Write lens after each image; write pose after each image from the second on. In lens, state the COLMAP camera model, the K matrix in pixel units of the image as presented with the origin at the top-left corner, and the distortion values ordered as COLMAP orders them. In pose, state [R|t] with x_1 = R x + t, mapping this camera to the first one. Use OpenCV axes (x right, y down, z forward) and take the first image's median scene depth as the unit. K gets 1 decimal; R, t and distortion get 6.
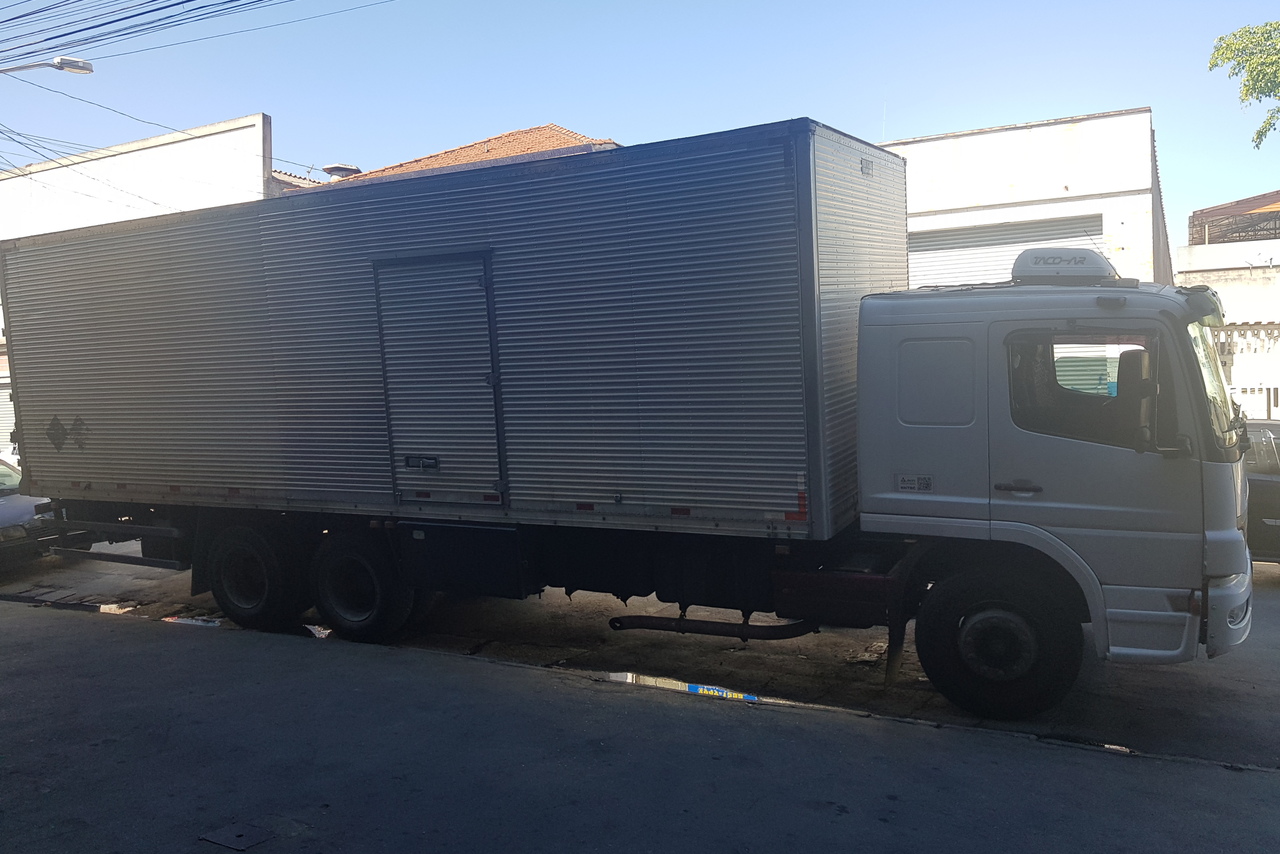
lens RADIAL K [[1045.0, 0, 596.9], [0, 1045.0, 424.2], [0, 0, 1]] dist [0.136348, -0.267272]
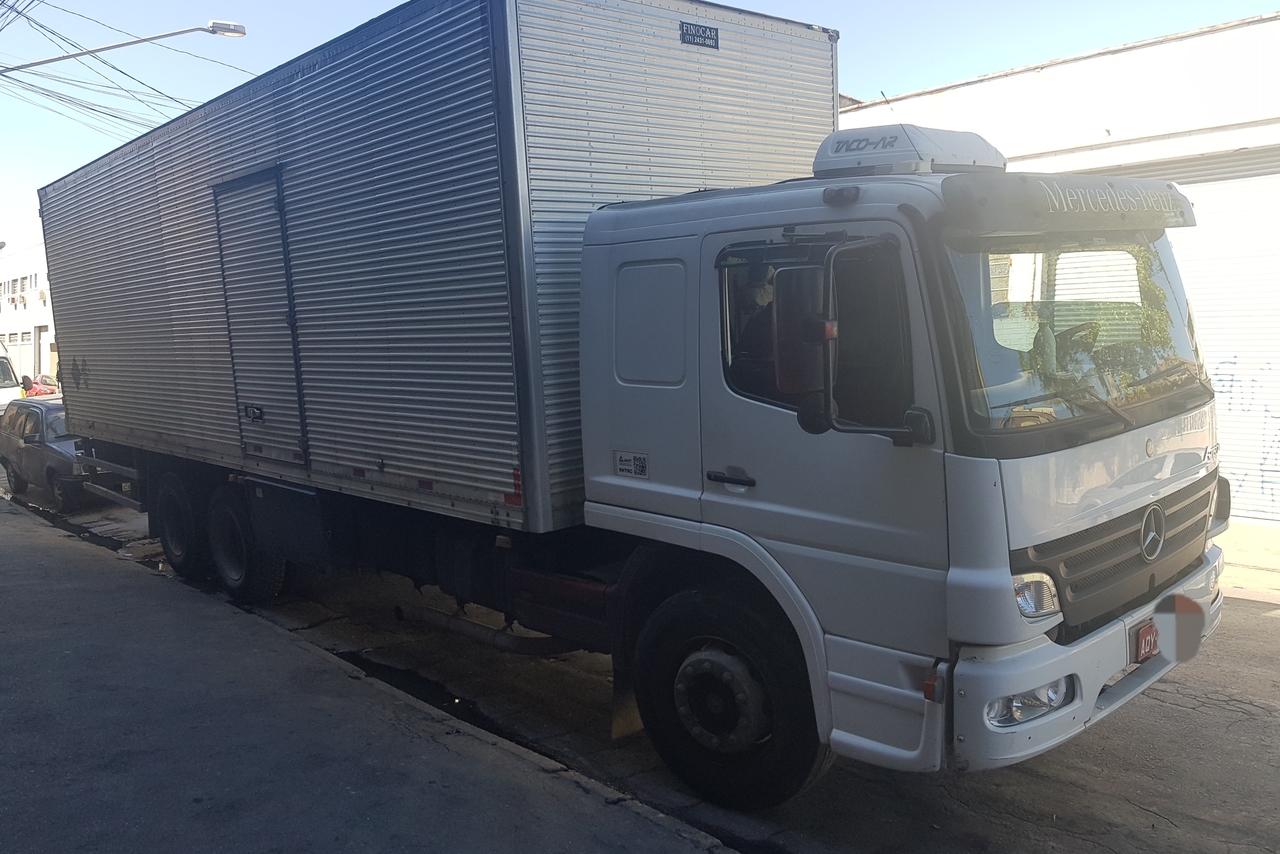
lens RADIAL K [[1009.2, 0, 638.8], [0, 1009.2, 451.4], [0, 0, 1]] dist [0.091347, -0.130890]
pose [[0.942048, 0.057678, -0.330484, 0.512054], [-0.040889, 0.997506, 0.057537, 0.006691], [0.332978, -0.040689, 0.942056, 0.336796]]
